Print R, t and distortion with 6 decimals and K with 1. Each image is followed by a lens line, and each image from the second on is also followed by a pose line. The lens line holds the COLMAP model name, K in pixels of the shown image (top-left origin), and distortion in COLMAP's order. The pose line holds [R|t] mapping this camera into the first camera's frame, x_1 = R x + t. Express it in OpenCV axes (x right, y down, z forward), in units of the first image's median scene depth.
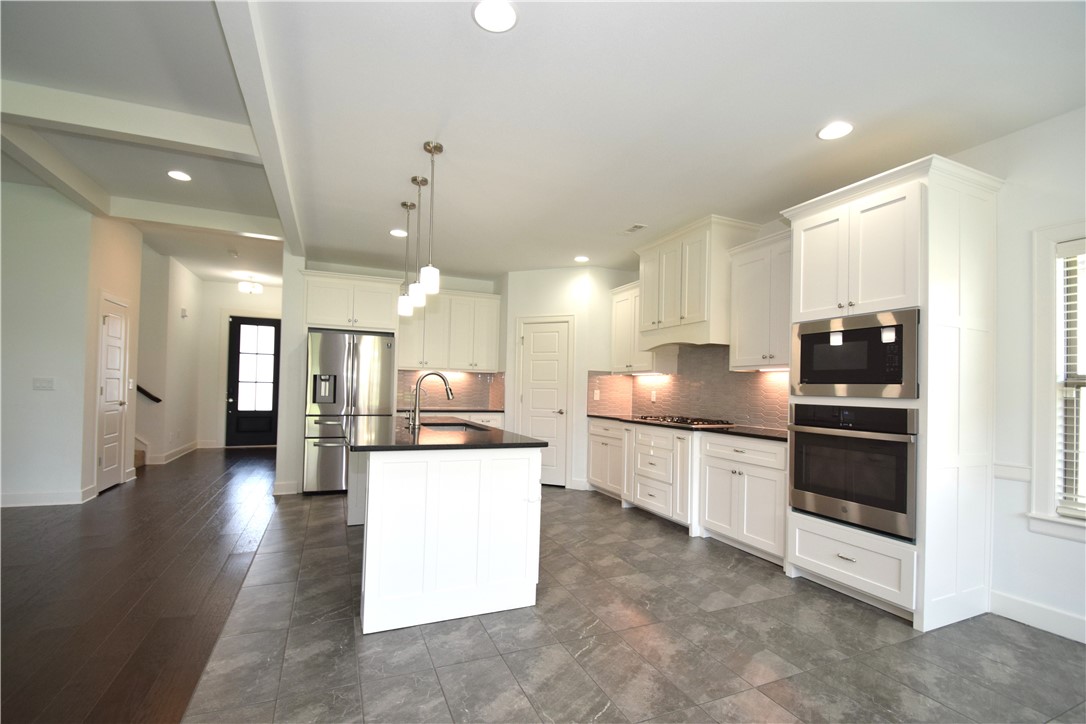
lens RADIAL K [[482.4, 0, 542.9], [0, 482.4, 371.6], [0, 0, 1]] dist [-0.004666, -0.006893]
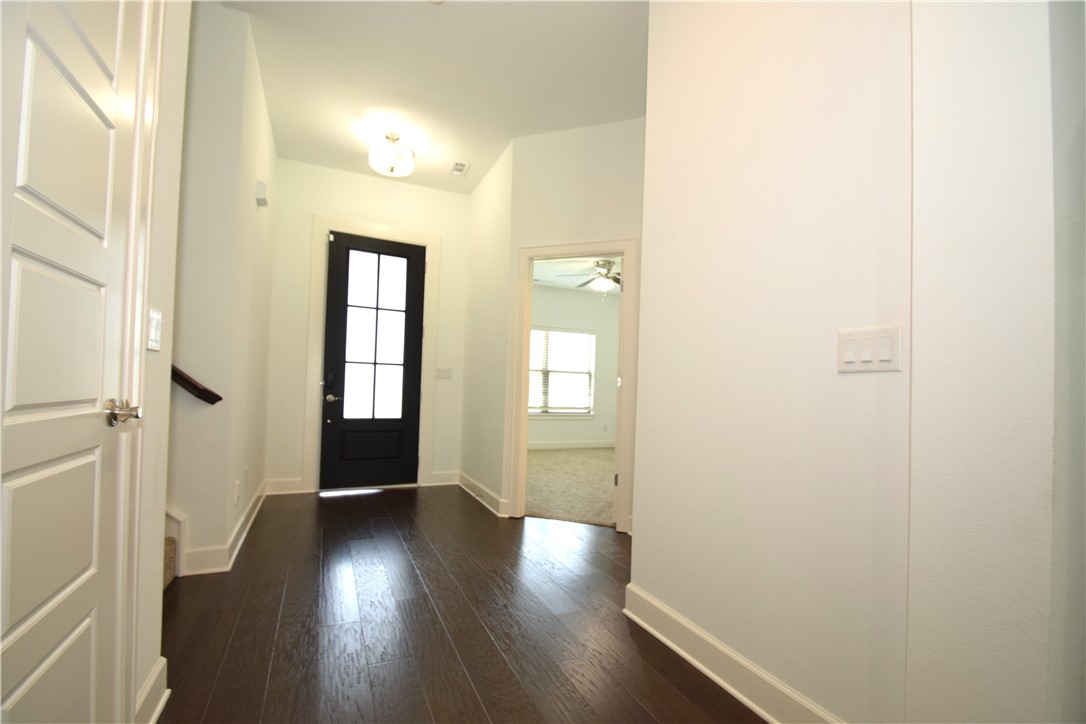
lens RADIAL K [[482.4, 0, 536.7], [0, 482.4, 373.0], [0, 0, 1]] dist [-0.004666, -0.006893]
pose [[0.999986, 0.004459, 0.002921, -0.927549], [-0.004474, 0.999977, 0.005134, 0.063330], [-0.002898, -0.005147, 0.999983, 1.051918]]
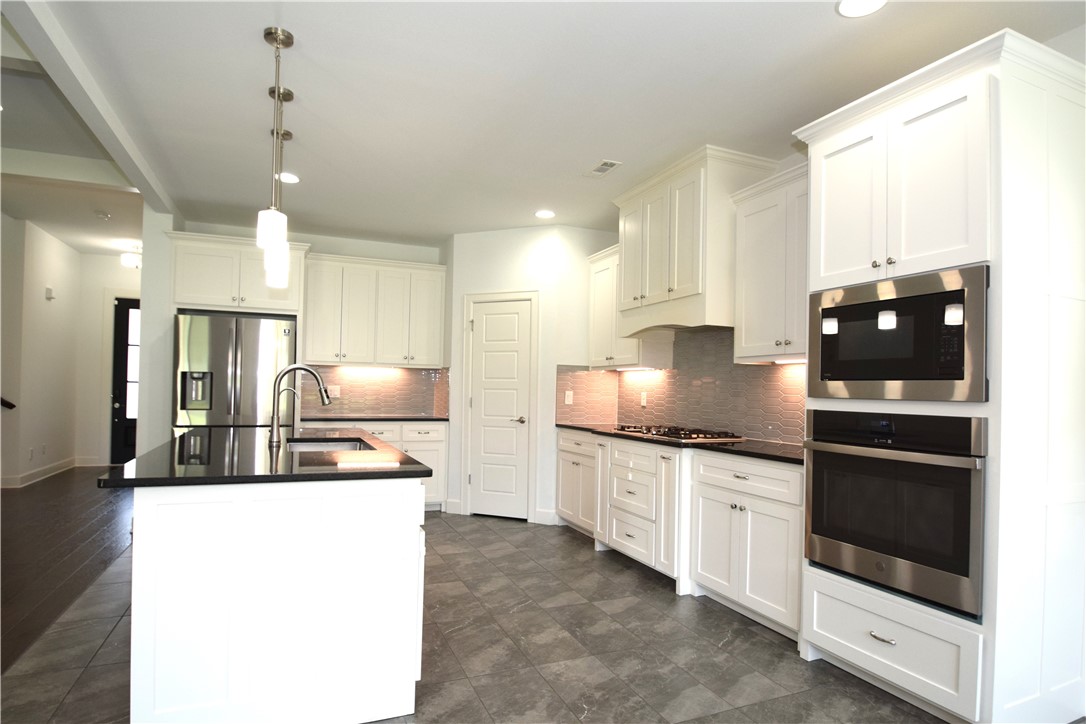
lens RADIAL K [[588.9, 0, 544.5], [0, 588.9, 371.2], [0, 0, 1]] dist [-0.033262, 0.000545]
pose [[0.999988, -0.003942, -0.002922, 0.108888], [0.003955, 0.999982, 0.004449, 0.005352], [0.002904, -0.004460, 0.999986, 0.127217]]
